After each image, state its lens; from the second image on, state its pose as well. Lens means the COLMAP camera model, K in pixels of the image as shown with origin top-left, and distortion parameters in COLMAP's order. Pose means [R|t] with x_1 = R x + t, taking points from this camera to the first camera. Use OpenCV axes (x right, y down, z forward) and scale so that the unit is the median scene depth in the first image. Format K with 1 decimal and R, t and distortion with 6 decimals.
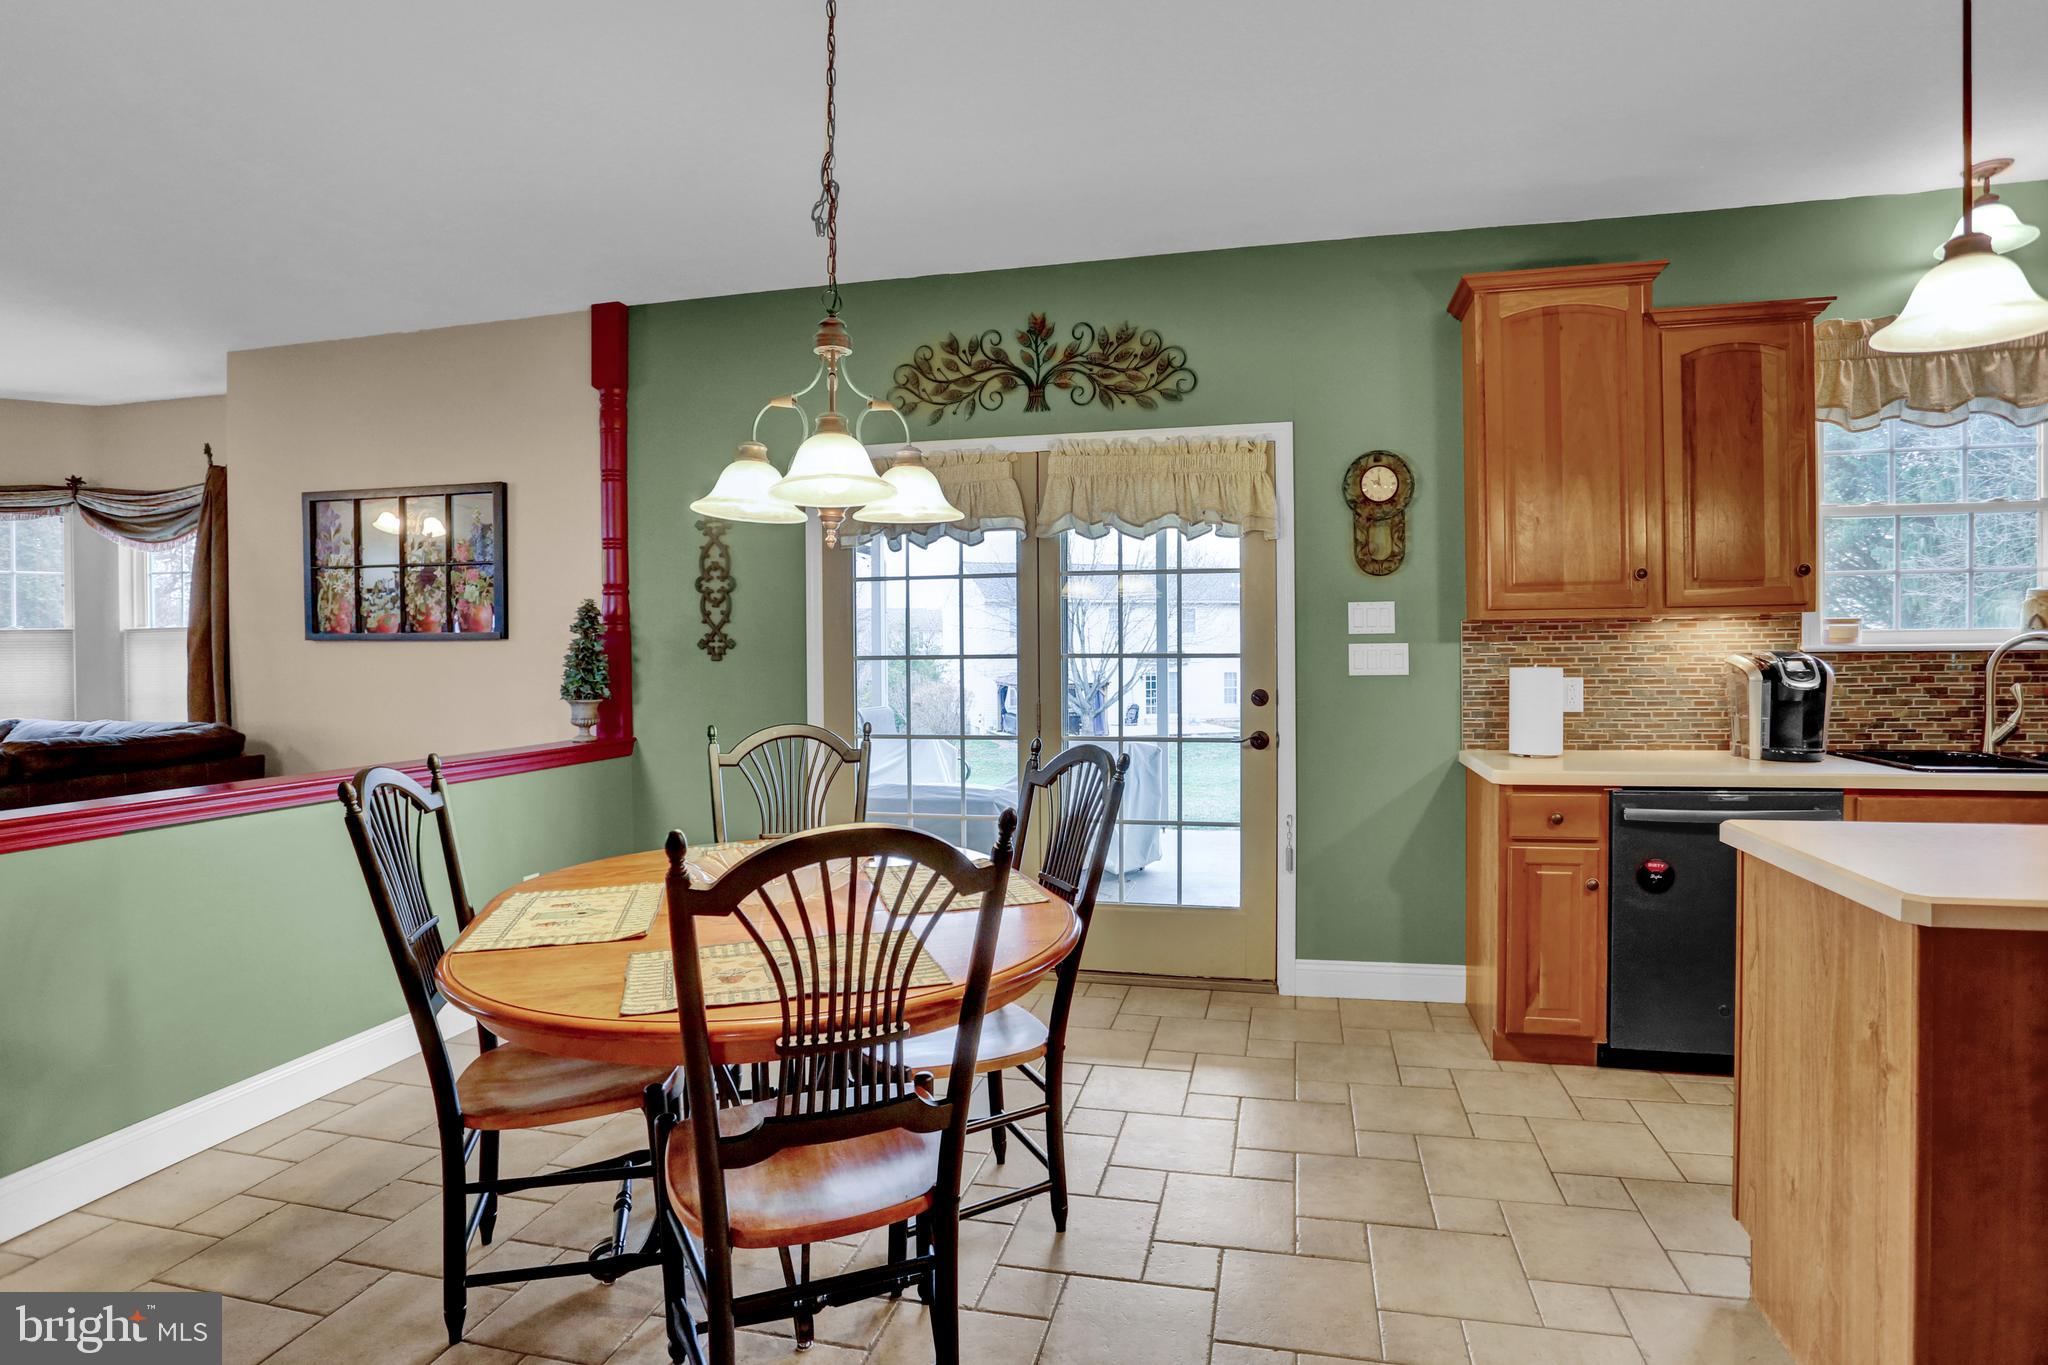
lens RADIAL K [[1039.1, 0, 1039.9], [0, 1039.1, 677.6], [0, 0, 1]] dist [-0.040802, 0.005940]
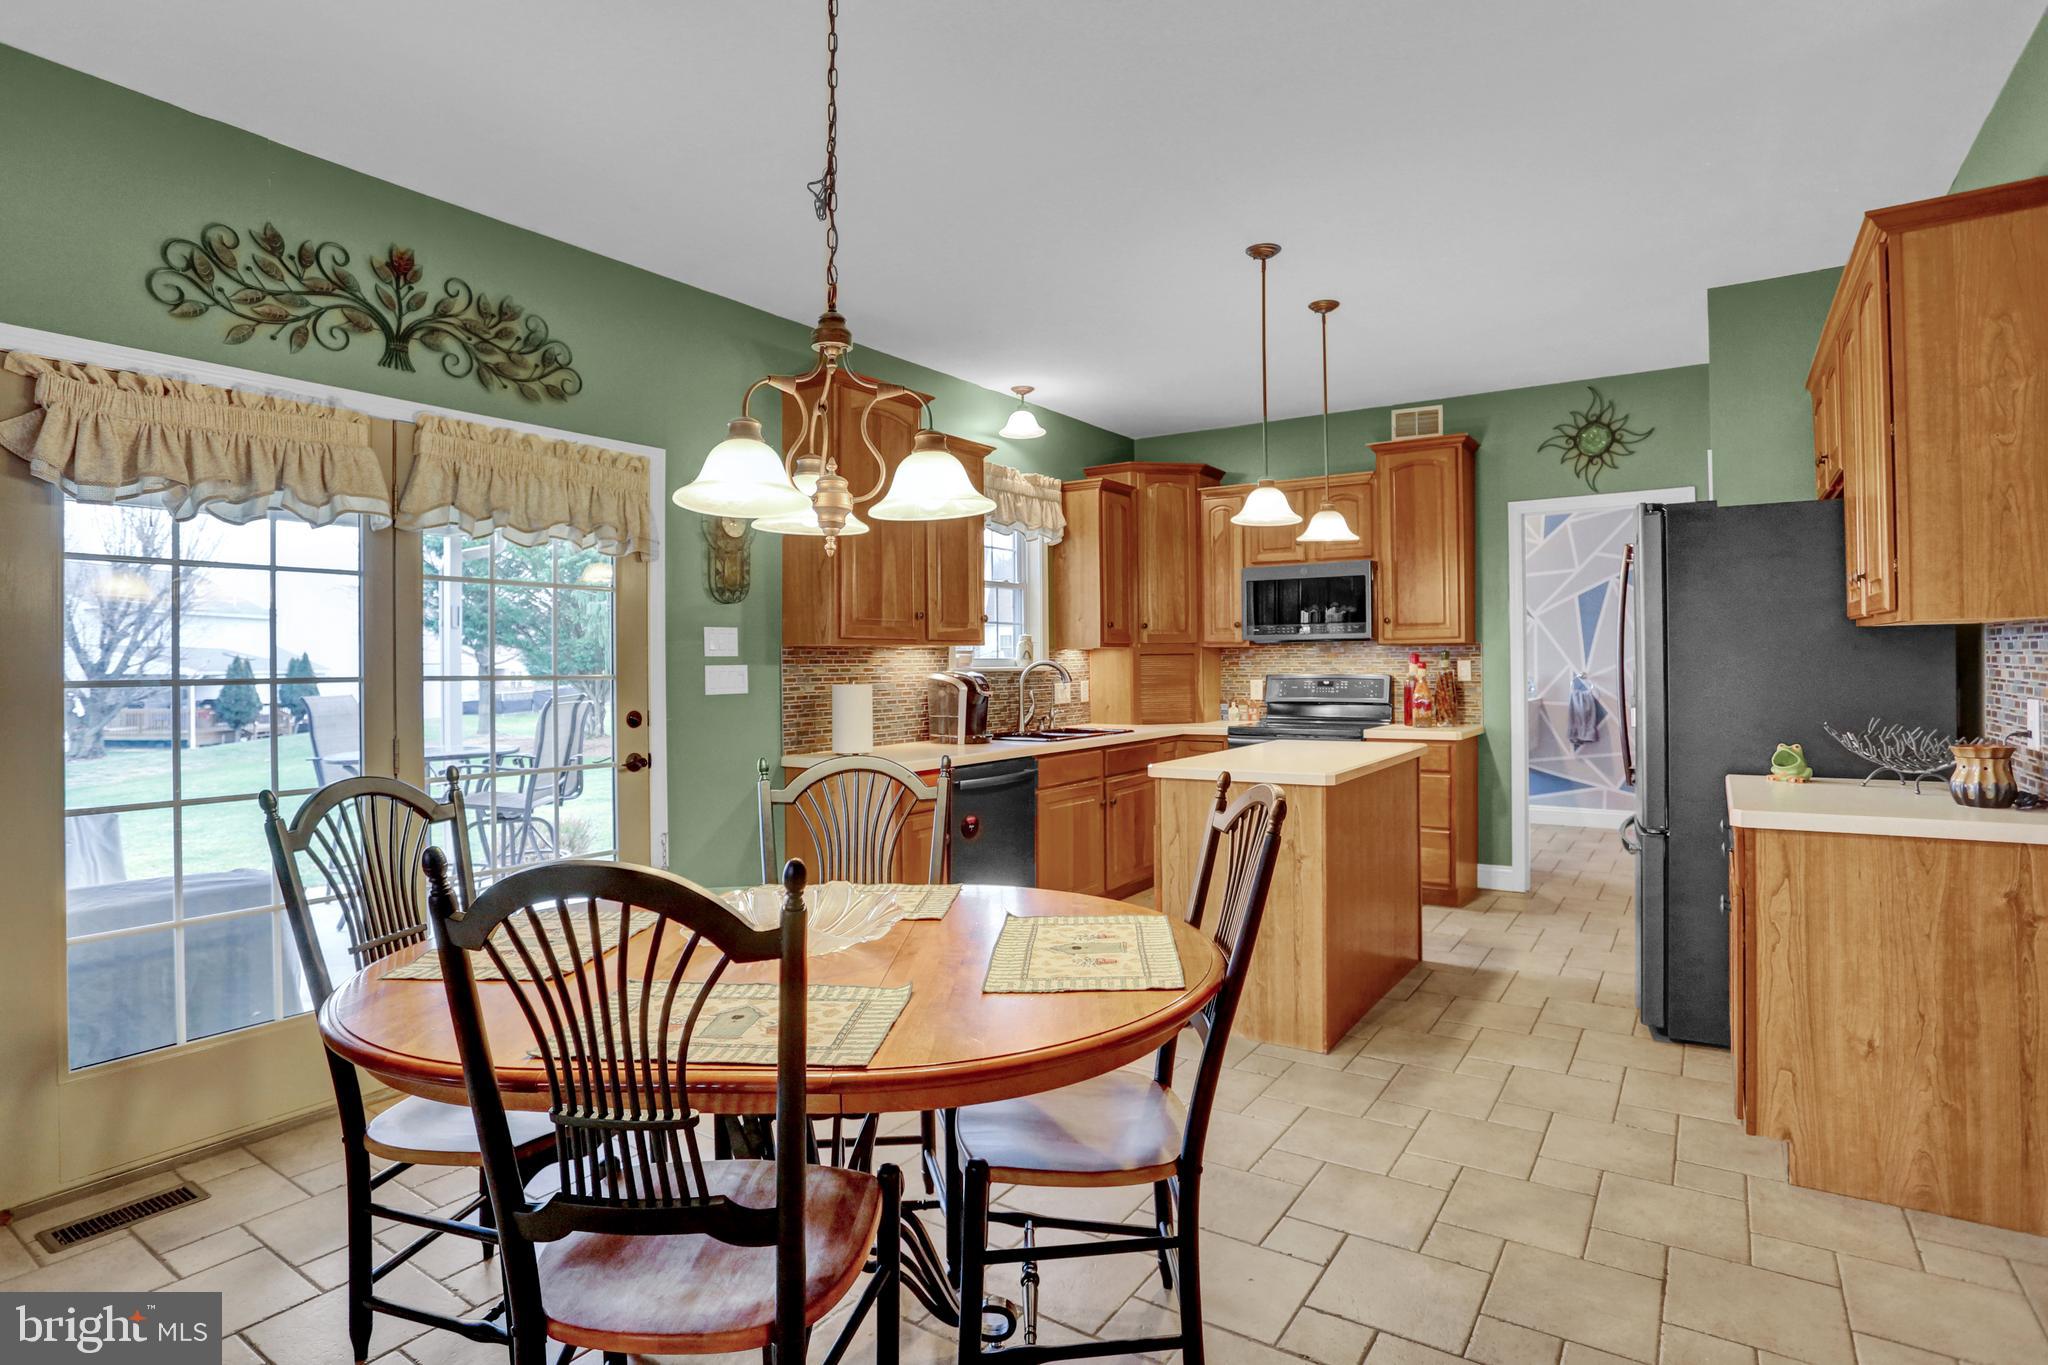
lens RADIAL K [[1039.1, 0, 1036.7], [0, 1039.1, 667.4], [0, 0, 1]] dist [-0.040802, 0.005940]
pose [[0.362571, 0.003261, 0.931951, -0.547759], [0.028660, 0.999482, -0.014647, -0.005000], [-0.931516, 0.032020, 0.362289, 0.274753]]
